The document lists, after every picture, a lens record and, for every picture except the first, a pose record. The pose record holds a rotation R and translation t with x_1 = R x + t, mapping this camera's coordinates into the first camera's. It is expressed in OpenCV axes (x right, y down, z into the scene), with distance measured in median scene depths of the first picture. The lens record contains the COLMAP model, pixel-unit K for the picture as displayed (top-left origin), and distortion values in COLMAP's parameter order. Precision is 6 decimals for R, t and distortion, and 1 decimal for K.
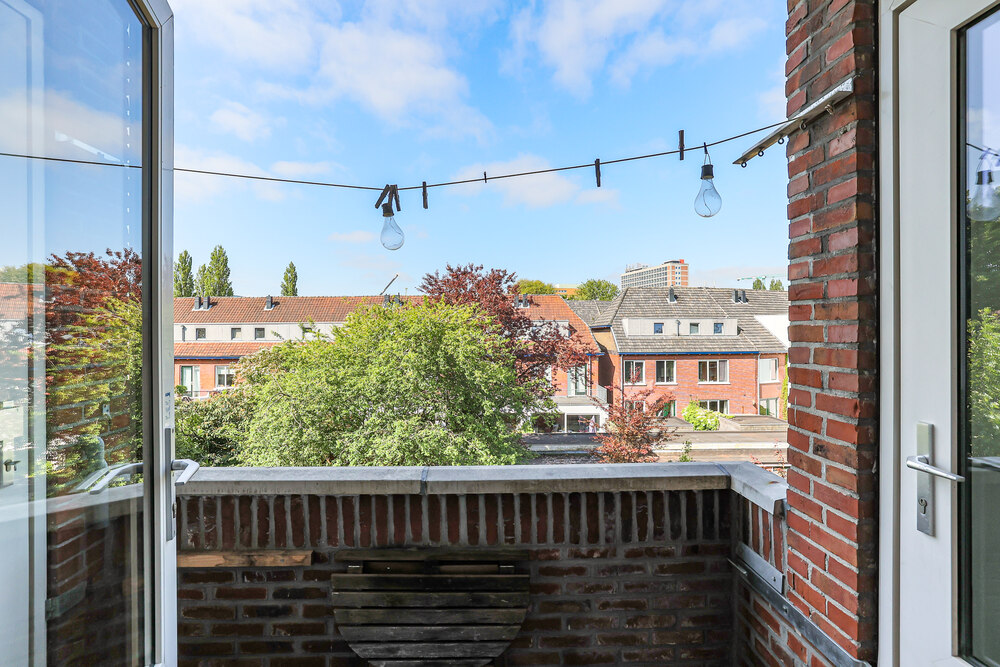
lens RADIAL K [[436.0, 0, 500.0], [0, 436.0, 333.5], [0, 0, 1]] dist [-0.000029, -0.000004]
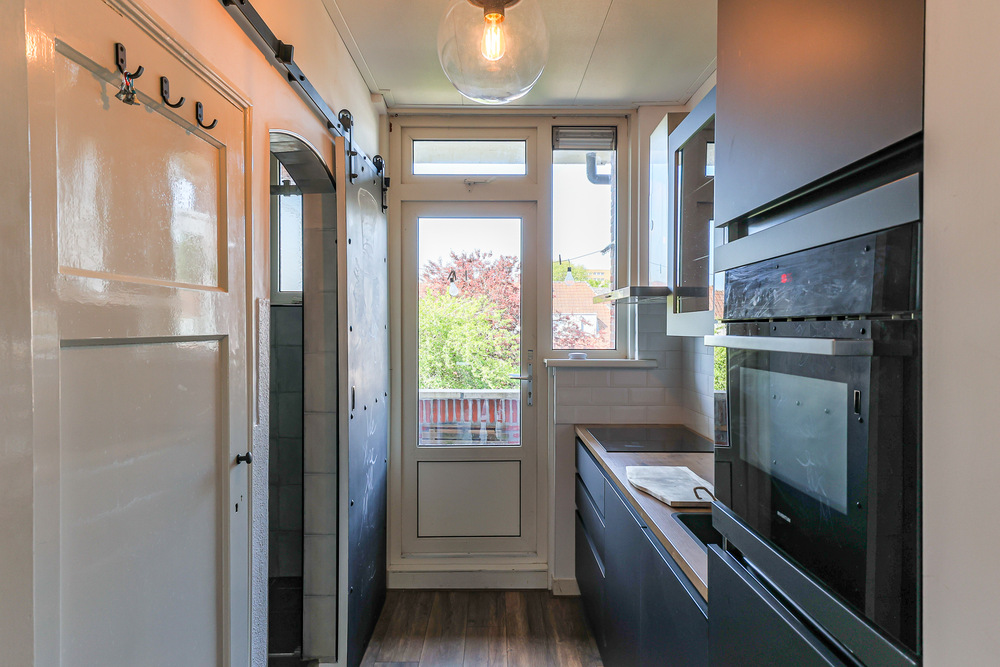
lens RADIAL K [[603.1, 0, 500.0], [0, 603.1, 333.5], [0, 0, 1]] dist [0.000093, -0.000008]
pose [[0.999644, 0.005305, -0.026151, 0.014442], [-0.005134, 0.999965, 0.006584, 0.001474], [0.026185, -0.006447, 0.999636, -0.298949]]
